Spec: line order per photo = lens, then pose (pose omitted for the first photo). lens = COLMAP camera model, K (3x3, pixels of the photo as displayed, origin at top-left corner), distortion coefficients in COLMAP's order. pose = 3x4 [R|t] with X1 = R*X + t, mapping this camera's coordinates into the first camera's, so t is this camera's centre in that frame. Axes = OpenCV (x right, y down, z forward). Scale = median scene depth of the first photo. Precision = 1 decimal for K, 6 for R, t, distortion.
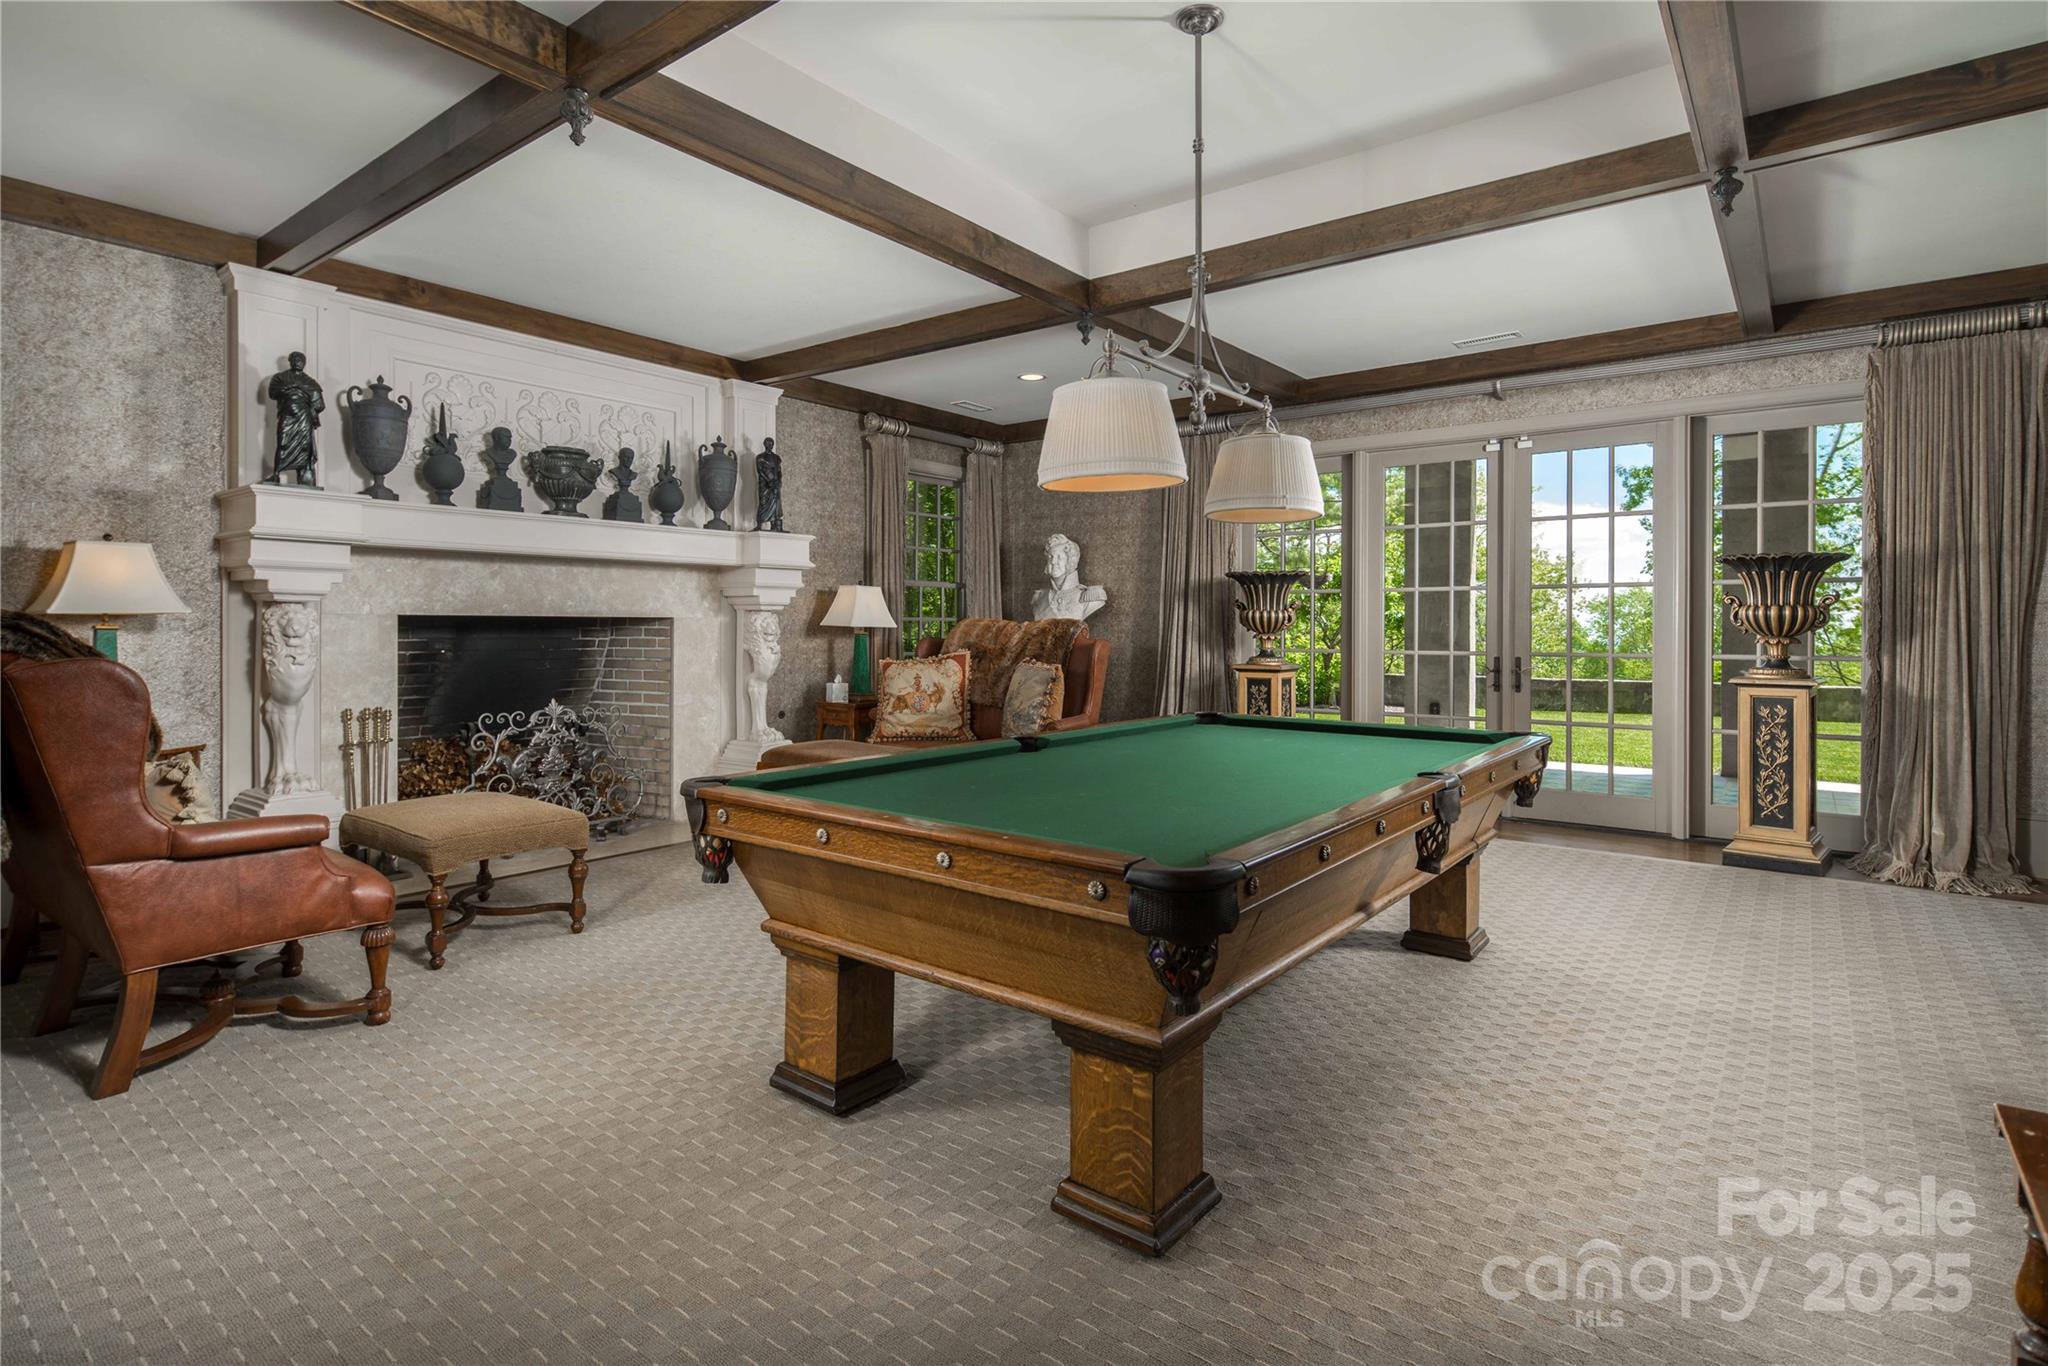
lens RADIAL K [[1011.4, 0, 1033.1], [0, 1011.4, 631.0], [0, 0, 1]] dist [0.001073, -0.000661]
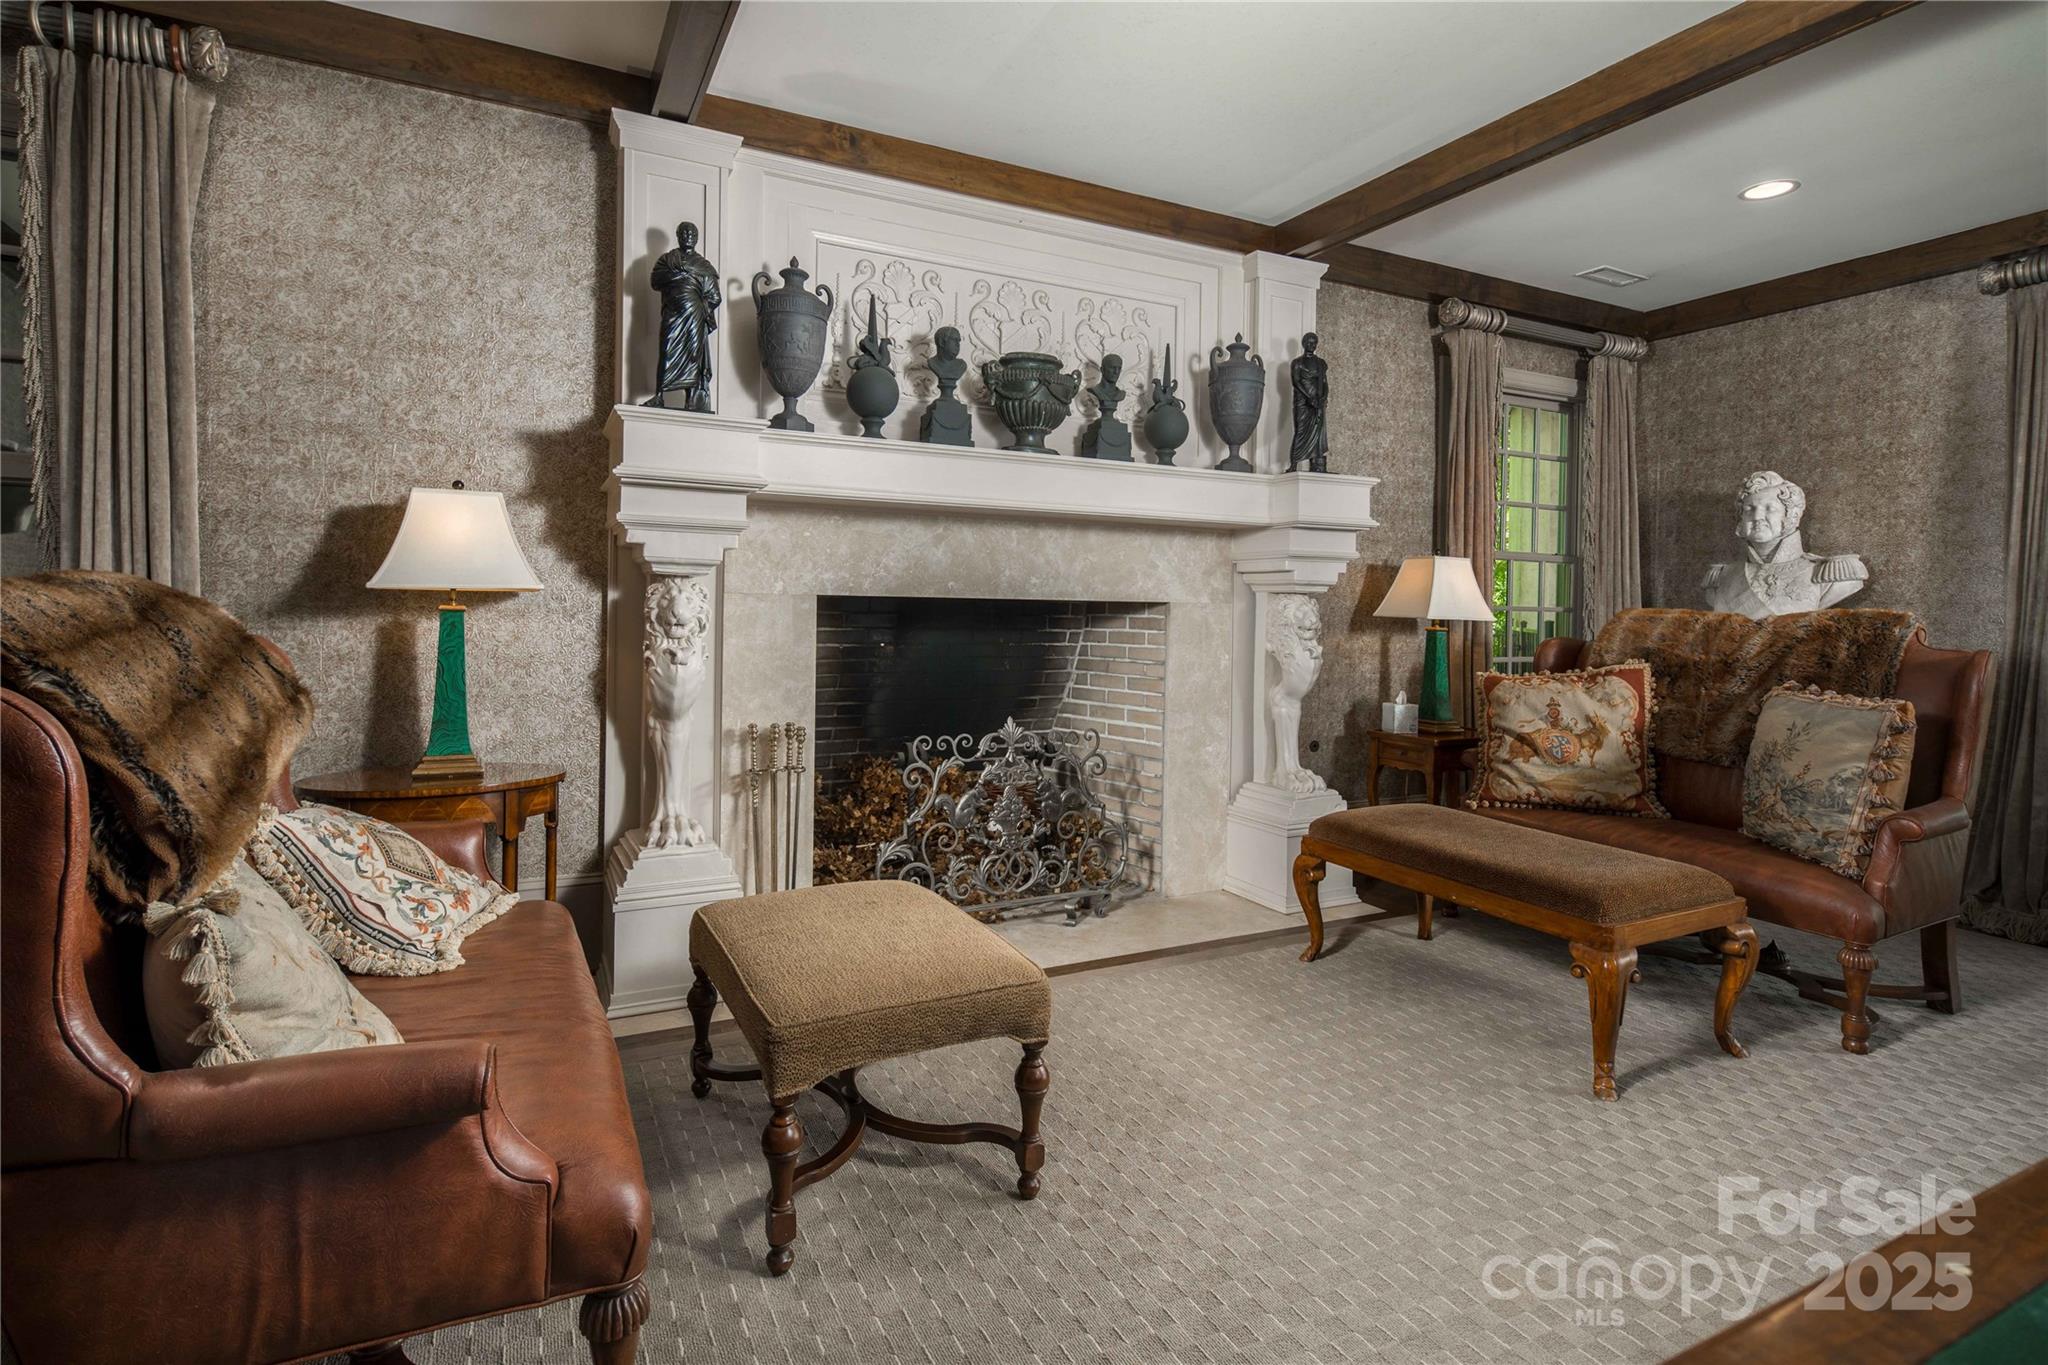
lens RADIAL K [[1011.4, 0, 1033.1], [0, 1011.4, 630.5], [0, 0, 1]] dist [0.001073, -0.000661]
pose [[0.905389, 0.018928, -0.424160, -0.145999], [-0.014353, 0.999799, 0.013978, -0.002493], [0.424340, -0.006568, 0.905479, 0.332410]]
